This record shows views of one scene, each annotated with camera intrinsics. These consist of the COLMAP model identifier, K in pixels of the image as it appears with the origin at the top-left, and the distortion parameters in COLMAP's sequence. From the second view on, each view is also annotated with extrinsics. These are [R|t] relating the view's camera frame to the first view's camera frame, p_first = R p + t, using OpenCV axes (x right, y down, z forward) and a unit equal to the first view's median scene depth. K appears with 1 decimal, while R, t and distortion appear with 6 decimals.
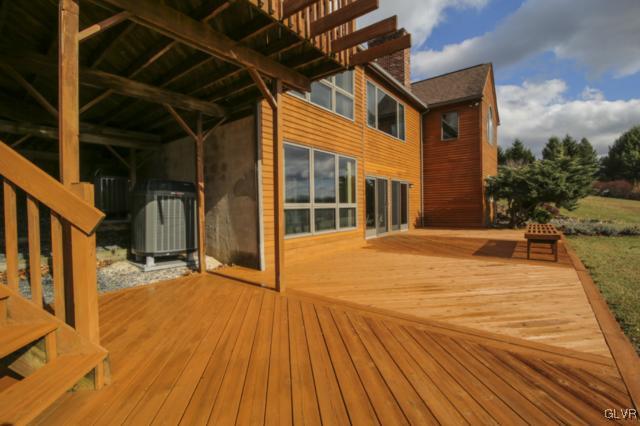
lens RADIAL K [[295.2, 0, 310.4], [0, 295.2, 211.4], [0, 0, 1]] dist [-0.018080, 0.000160]
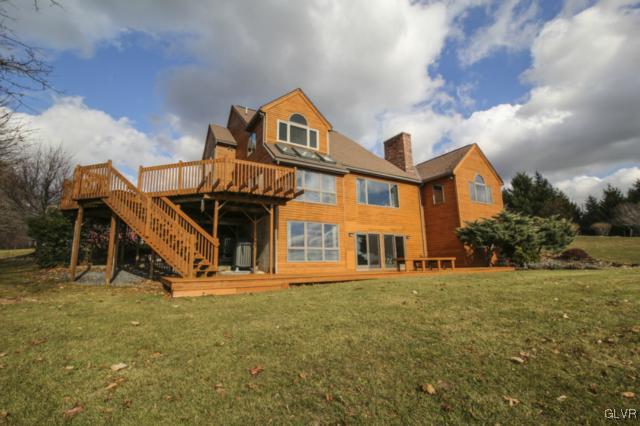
lens RADIAL K [[295.2, 0, 310.4], [0, 295.2, 211.4], [0, 0, 1]] dist [-0.018080, 0.000160]
pose [[0.935956, -0.067444, -0.345598, 0.686472], [-0.001929, 0.980488, -0.196568, 0.123403], [0.352112, 0.184645, 0.917564, -0.870130]]
